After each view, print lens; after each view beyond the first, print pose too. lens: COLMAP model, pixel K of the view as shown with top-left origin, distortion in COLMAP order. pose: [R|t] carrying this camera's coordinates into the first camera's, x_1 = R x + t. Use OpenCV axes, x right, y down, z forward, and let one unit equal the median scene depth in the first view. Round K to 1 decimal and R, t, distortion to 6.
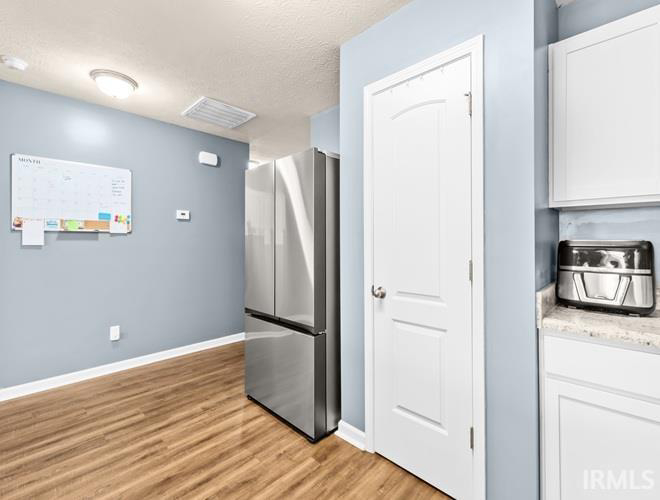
lens RADIAL K [[305.1, 0, 327.1], [0, 305.1, 240.1], [0, 0, 1]] dist [0.008760, -0.001887]
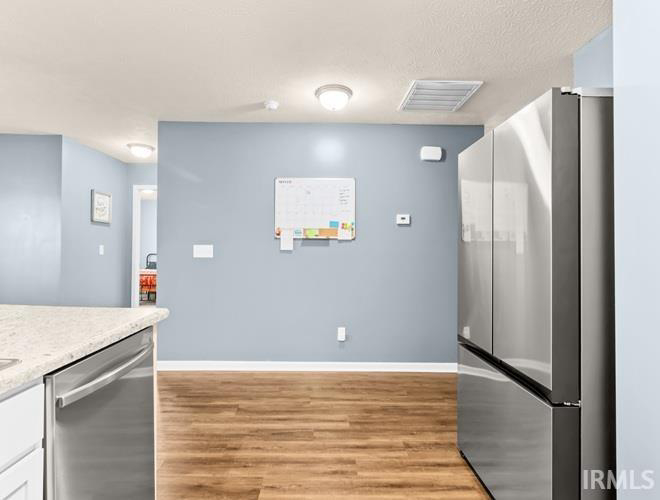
lens RADIAL K [[323.3, 0, 327.3], [0, 323.3, 246.0], [0, 0, 1]] dist [-0.002542, -0.002597]
pose [[0.709108, -0.000952, -0.705099, 0.069658], [-0.006008, 0.999955, -0.007393, 0.008625], [0.705074, 0.009479, 0.709070, 0.195149]]
